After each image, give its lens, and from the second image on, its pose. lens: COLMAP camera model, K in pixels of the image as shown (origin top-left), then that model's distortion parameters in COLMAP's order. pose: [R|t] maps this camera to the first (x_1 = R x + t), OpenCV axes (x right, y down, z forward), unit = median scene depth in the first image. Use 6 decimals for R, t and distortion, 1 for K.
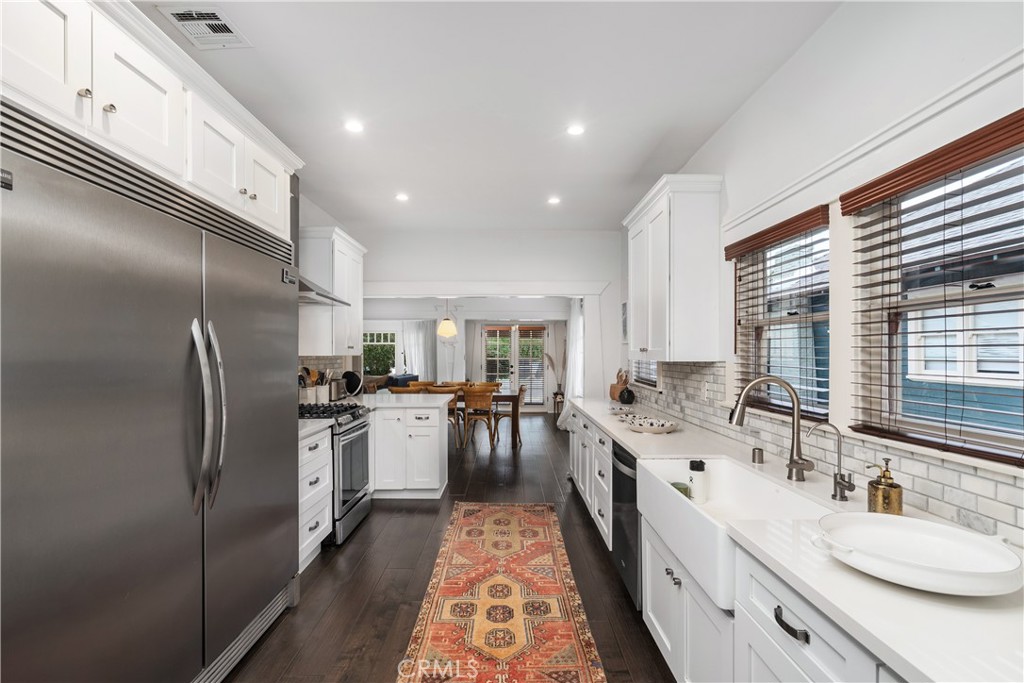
lens RADIAL K [[466.8, 0, 512.3], [0, 466.8, 348.2], [0, 0, 1]] dist [-0.007494, 0.003531]
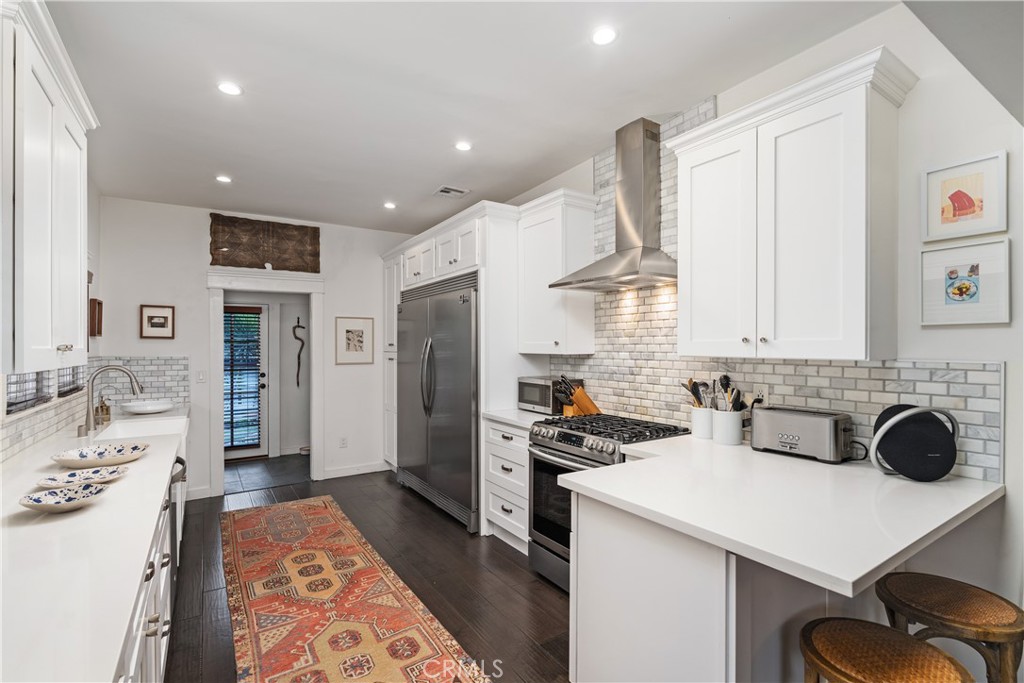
lens RADIAL K [[466.8, 0, 512.0], [0, 466.8, 348.6], [0, 0, 1]] dist [-0.007494, 0.003531]
pose [[-0.839321, -0.000537, -0.543637, 0.157547], [0.002260, 0.999987, -0.004476, 0.007738], [0.543632, -0.004985, -0.839309, 1.898882]]
